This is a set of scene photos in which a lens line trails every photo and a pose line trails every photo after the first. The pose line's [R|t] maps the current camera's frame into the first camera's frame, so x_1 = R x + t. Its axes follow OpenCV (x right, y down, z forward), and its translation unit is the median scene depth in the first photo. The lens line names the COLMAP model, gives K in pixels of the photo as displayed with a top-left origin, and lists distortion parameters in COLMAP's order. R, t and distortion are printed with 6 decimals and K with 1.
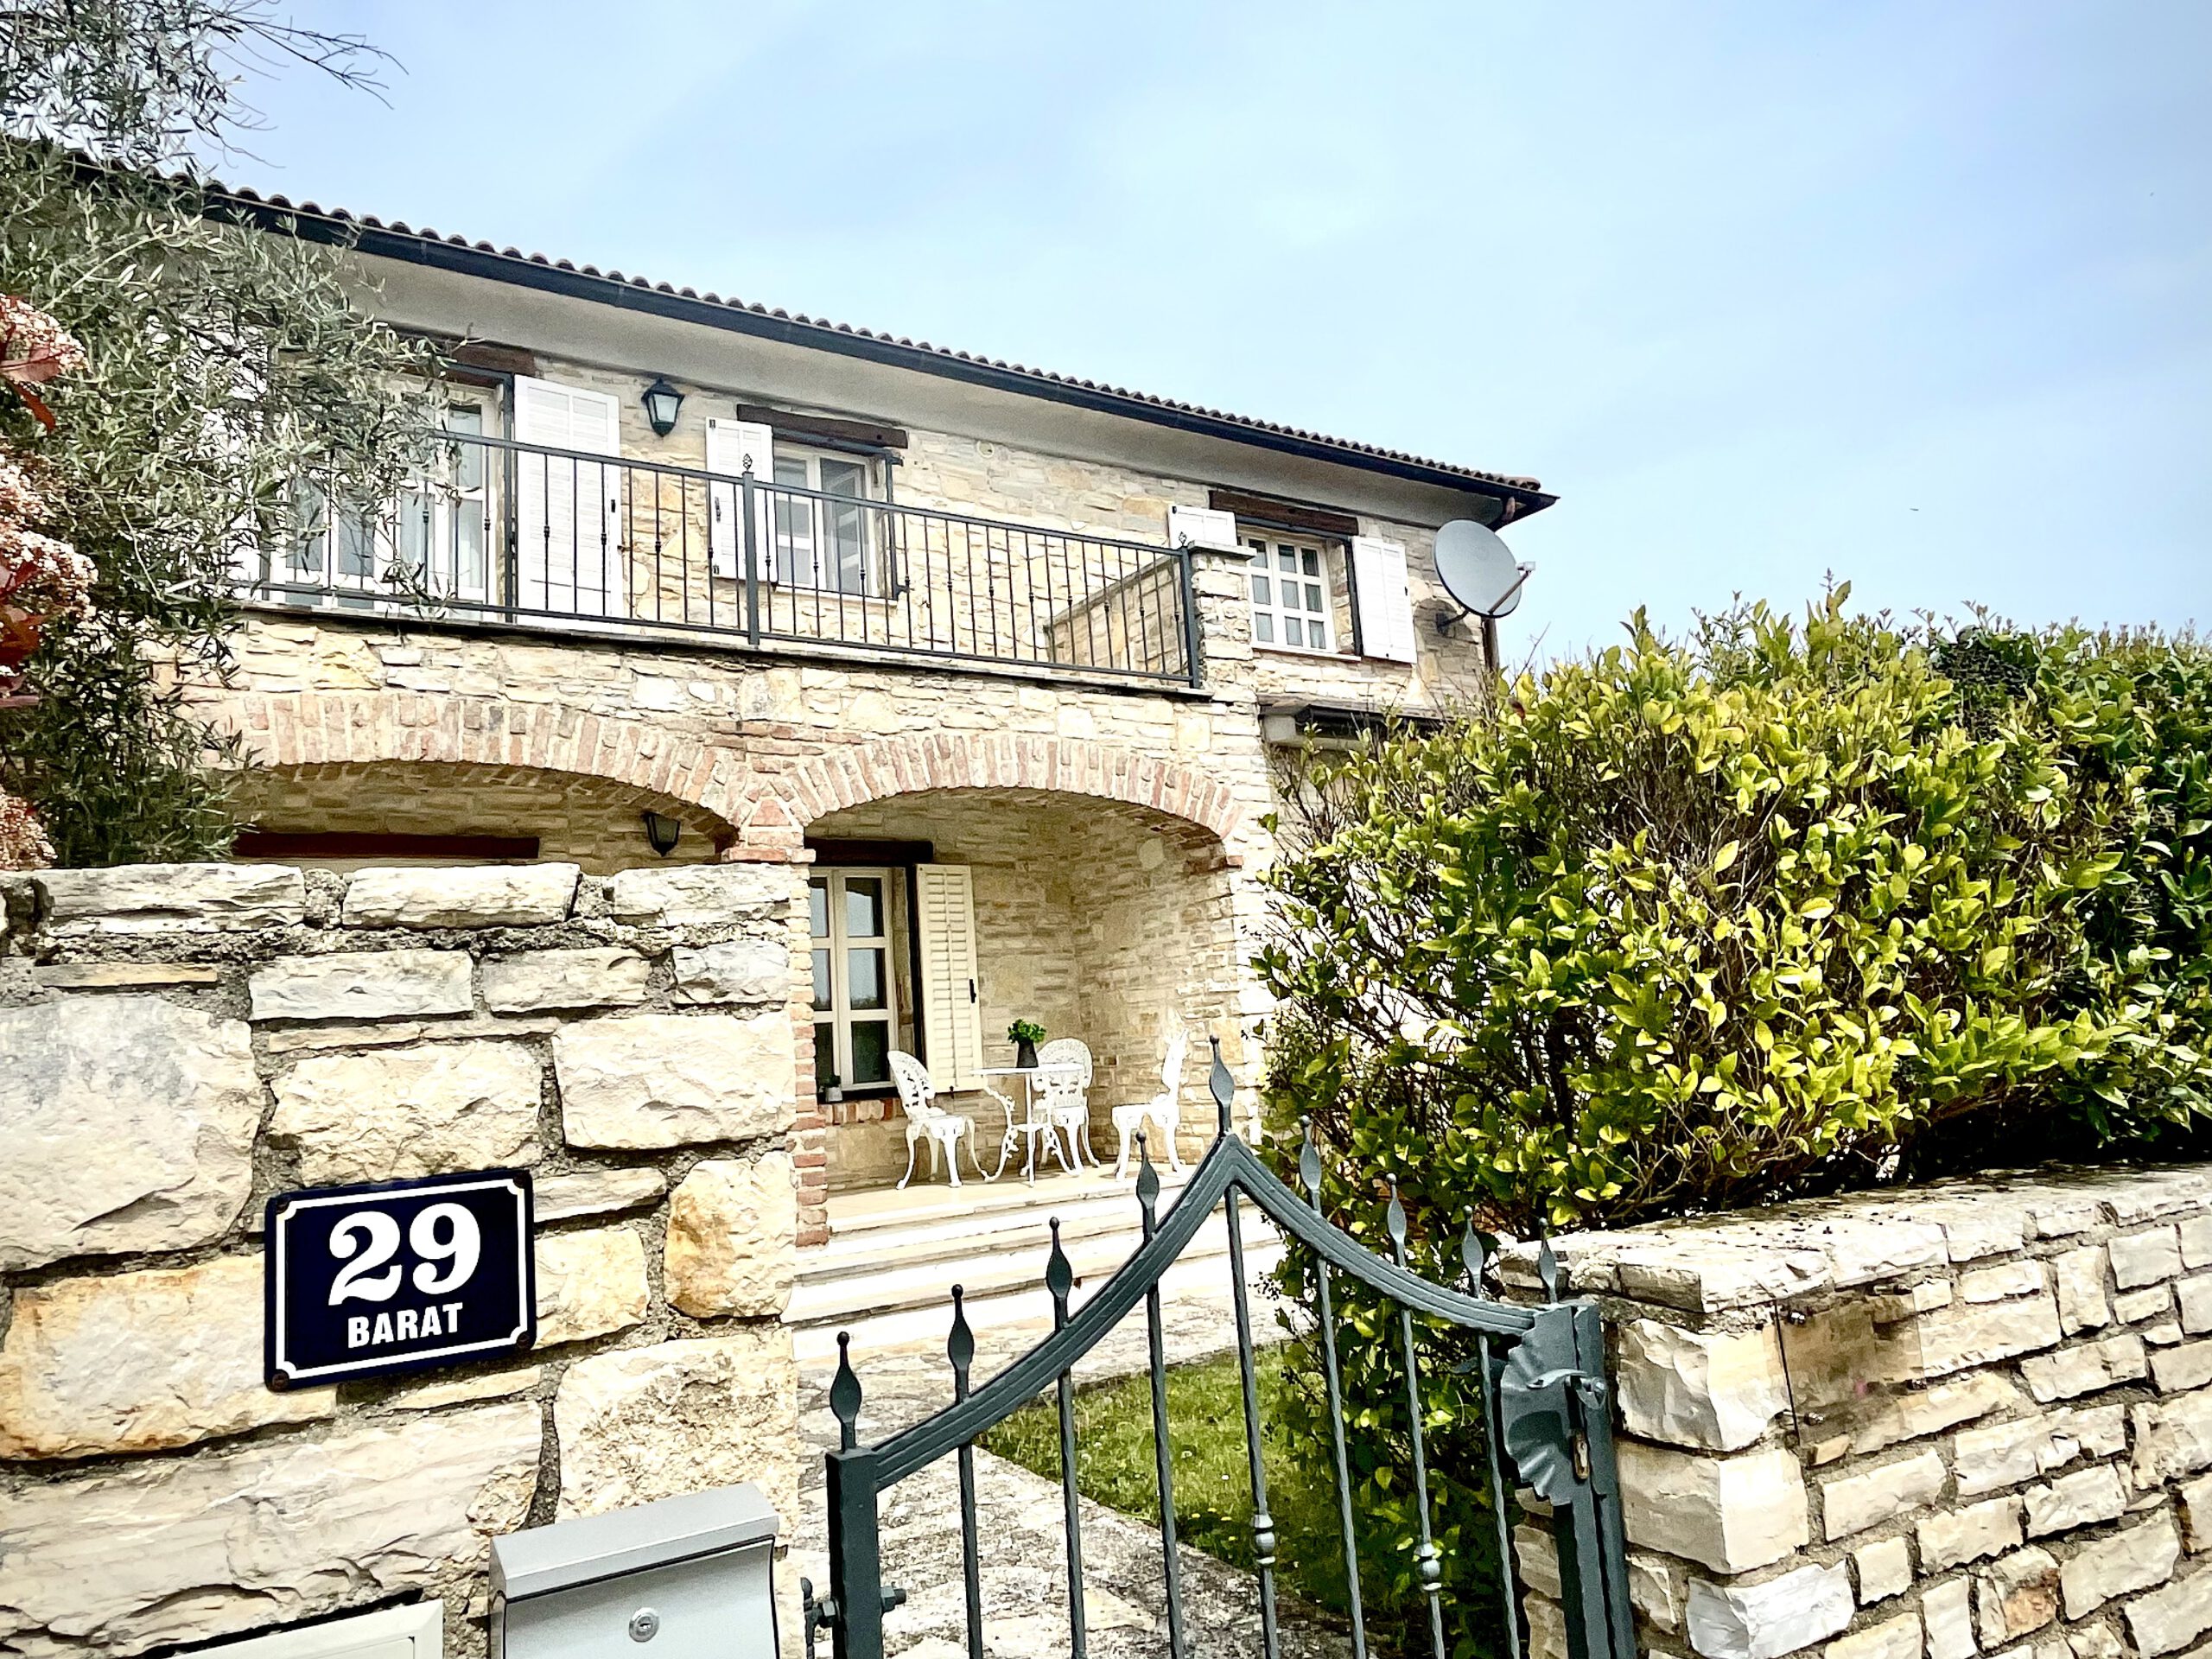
lens RADIAL K [[1416.8, 0, 1105.4], [0, 1416.8, 828.0], [0, 0, 1]] dist [0.000151, -0.000034]
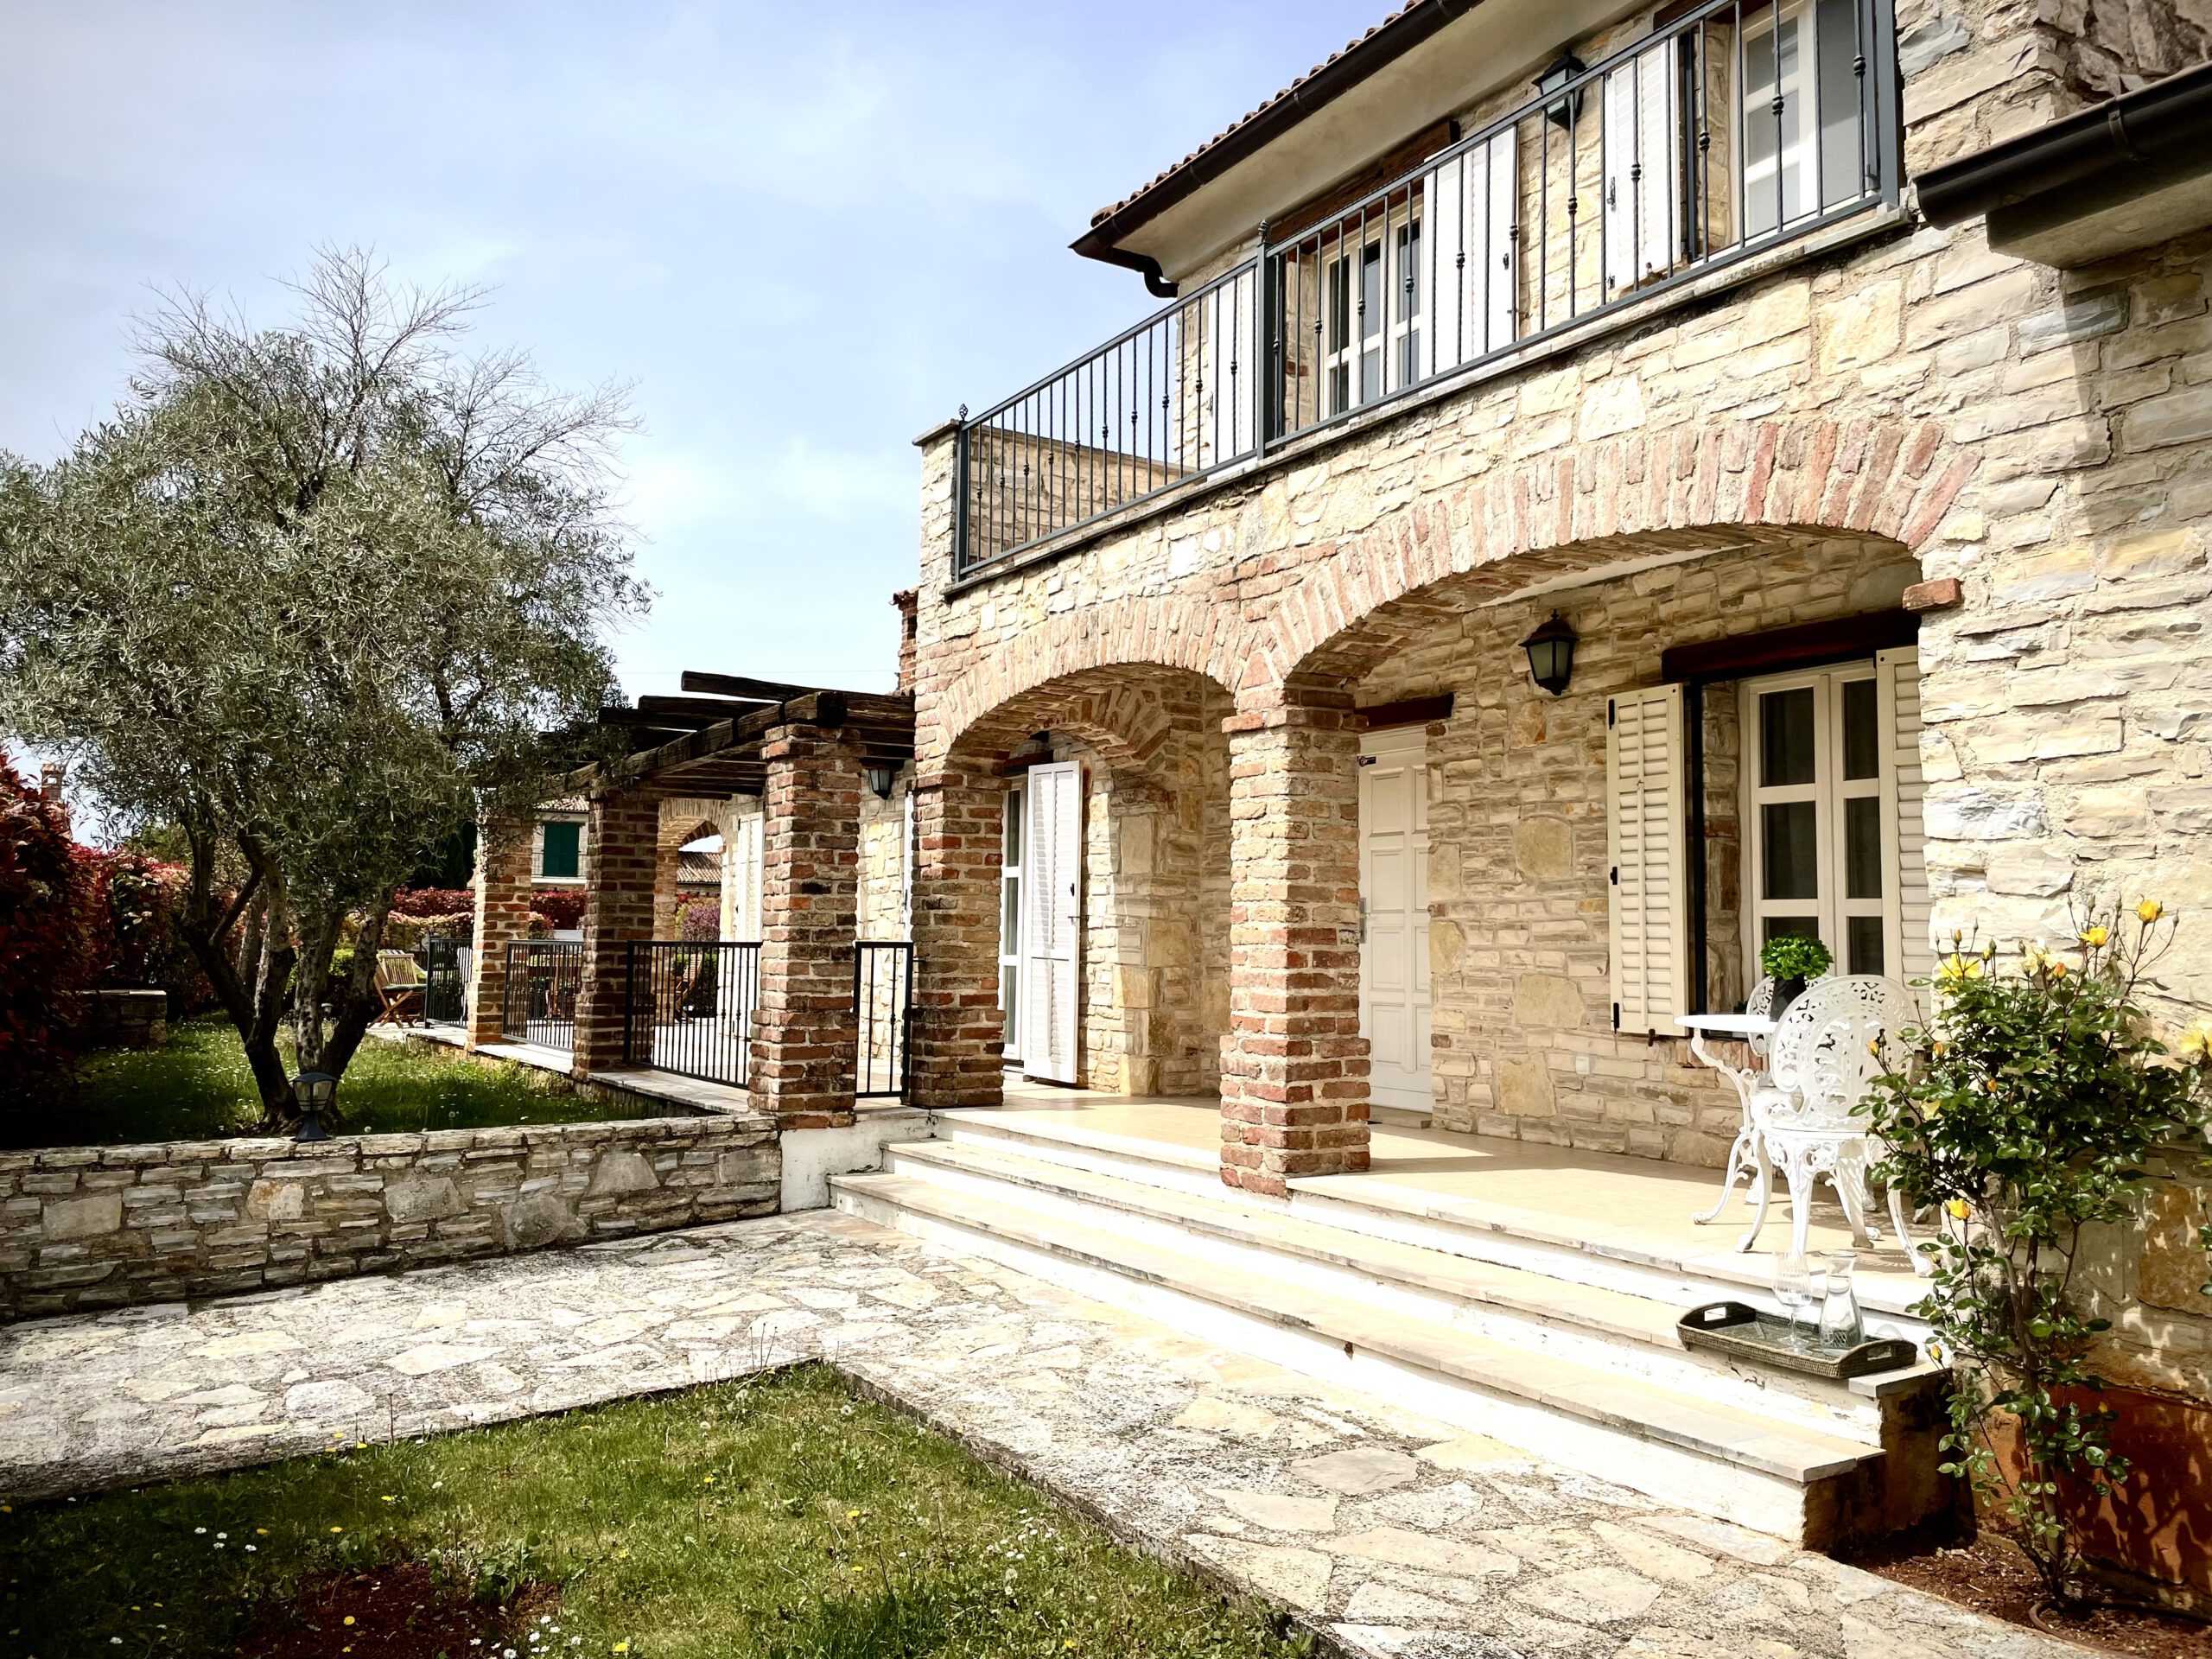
lens RADIAL K [[1658.2, 0, 1107.8], [0, 1658.2, 829.2], [0, 0, 1]] dist [-0.002139, -0.000803]
pose [[-0.007938, -0.007355, -0.999941, 0.660223], [0.135353, 0.990762, -0.008362, 0.070228], [0.990766, -0.135411, -0.006869, 0.844267]]
